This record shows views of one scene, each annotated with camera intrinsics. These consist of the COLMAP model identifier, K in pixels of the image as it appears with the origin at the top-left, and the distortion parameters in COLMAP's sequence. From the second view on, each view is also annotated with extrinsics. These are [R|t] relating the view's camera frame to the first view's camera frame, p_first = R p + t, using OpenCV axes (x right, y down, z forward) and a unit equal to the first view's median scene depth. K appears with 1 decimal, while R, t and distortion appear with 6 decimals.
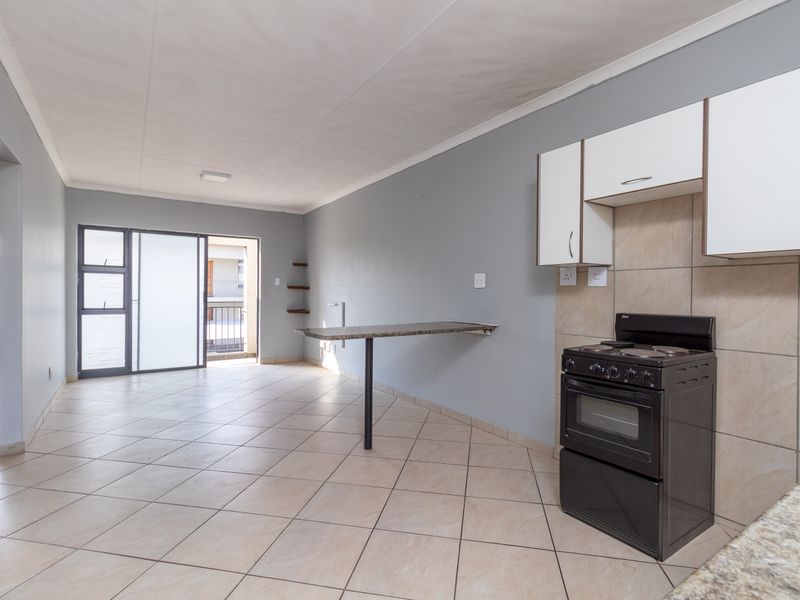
lens RADIAL K [[412.7, 0, 400.0], [0, 412.7, 300.0], [0, 0, 1]] dist [0.002422, 0.000399]
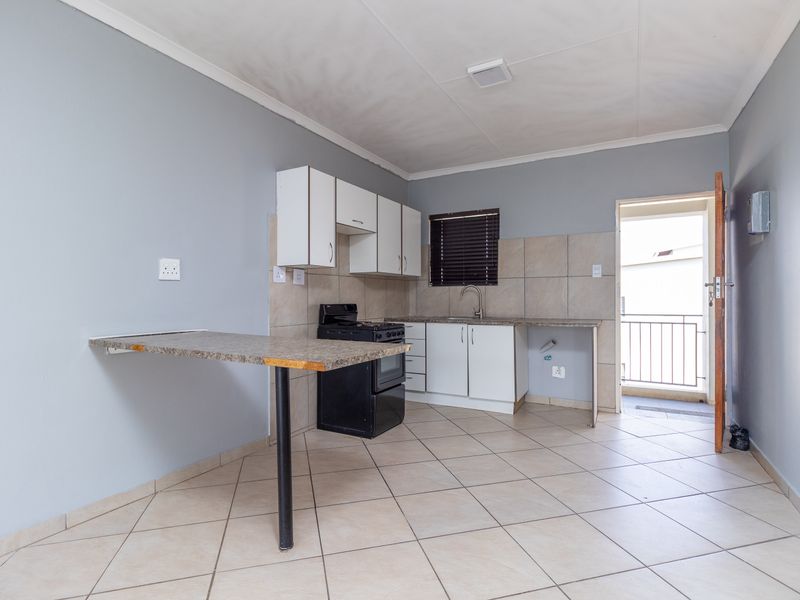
lens RADIAL K [[412.7, 0, 400.0], [0, 412.7, 300.0], [0, 0, 1]] dist [0.002422, 0.000399]
pose [[-0.458825, -0.009212, 0.888479, -0.853950], [0.013050, 0.999769, 0.017106, -0.003411], [-0.888431, 0.019443, -0.458598, 1.415106]]
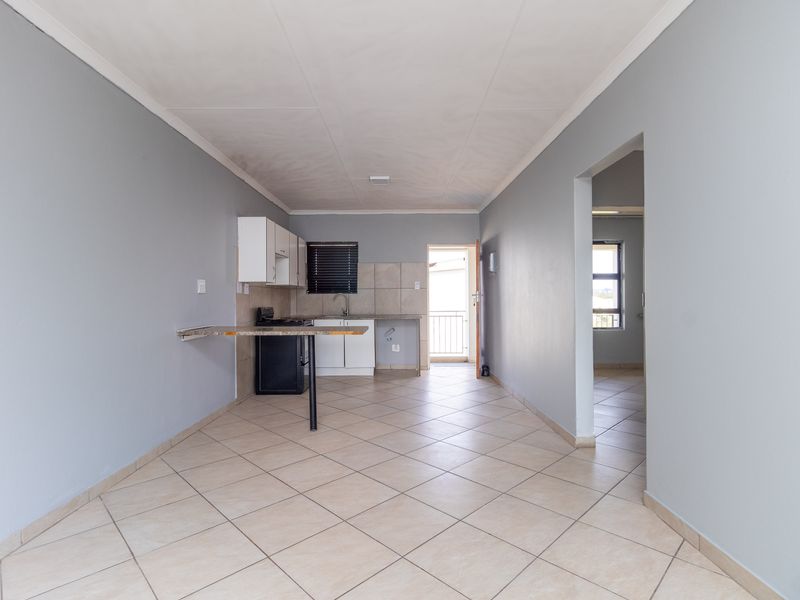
lens RADIAL K [[412.2, 0, 397.2], [0, 412.2, 299.2], [0, 0, 1]] dist [0.002738, 0.000411]
pose [[-0.830188, -0.001188, 0.557482, -1.169952], [0.010709, 0.999779, 0.018078, -0.039507], [-0.557380, 0.020978, -0.829992, 2.313143]]
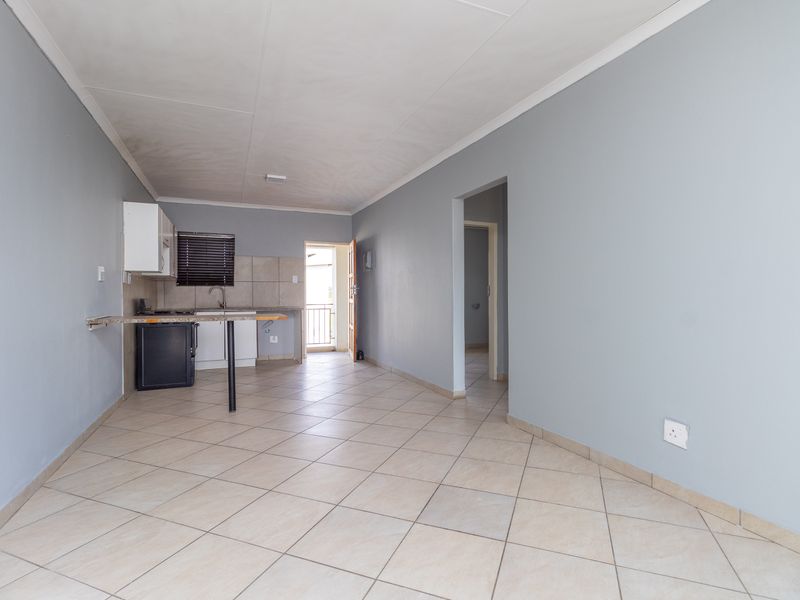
lens RADIAL K [[412.7, 0, 400.0], [0, 412.7, 300.0], [0, 0, 1]] dist [0.002422, 0.000399]
pose [[-0.982891, -0.002353, 0.184174, -1.012116], [0.002708, 0.999626, 0.027221, -0.011582], [-0.184169, 0.027254, -0.982517, 2.679803]]
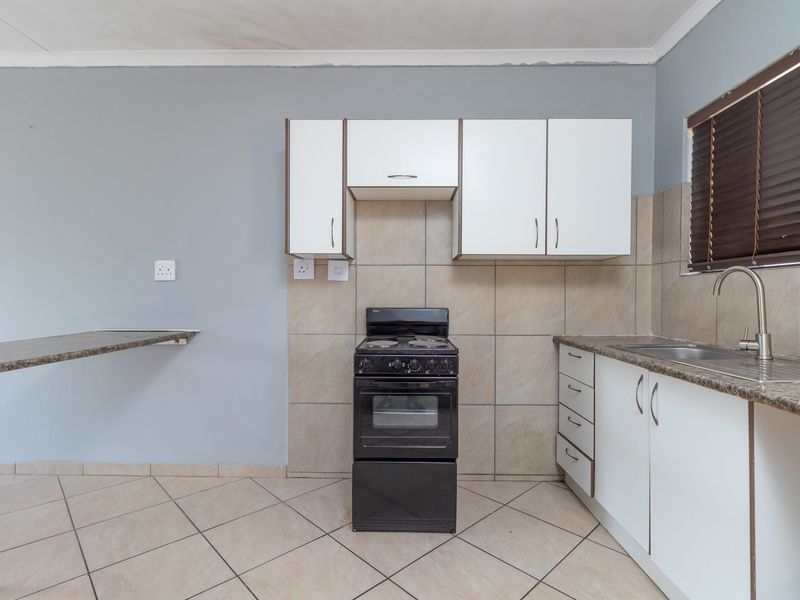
lens RADIAL K [[418.4, 0, 399.4], [0, 418.4, 305.4], [0, 0, 1]] dist [-0.001310, 0.000306]
pose [[0.563241, -0.017953, 0.826098, -0.257811], [0.011901, 0.999836, 0.013615, 0.013295], [-0.826207, 0.002163, 0.563363, 0.370534]]
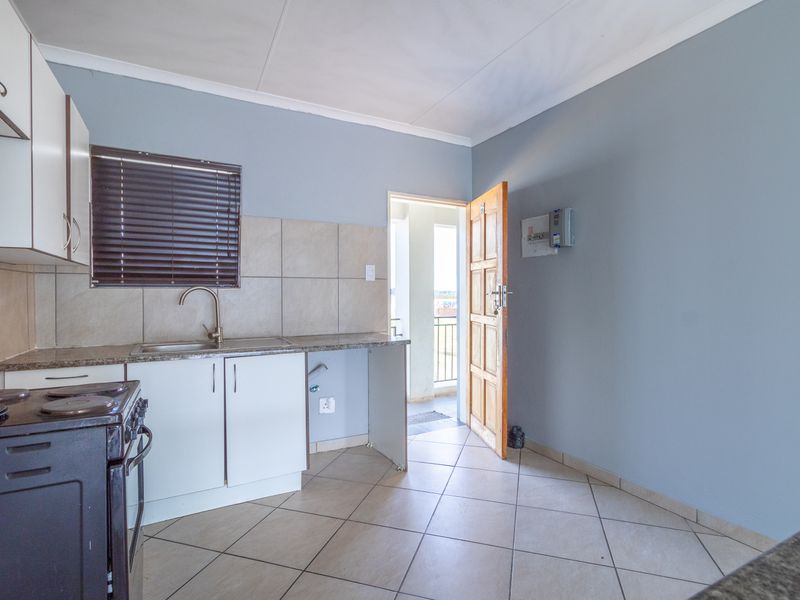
lens RADIAL K [[412.7, 0, 400.0], [0, 412.7, 300.0], [0, 0, 1]] dist [0.002422, 0.000399]
pose [[-0.994200, -0.003307, 0.107499, 0.007252], [-0.000581, 0.999678, 0.025372, -0.026629], [-0.107548, 0.025162, -0.993881, 1.287516]]
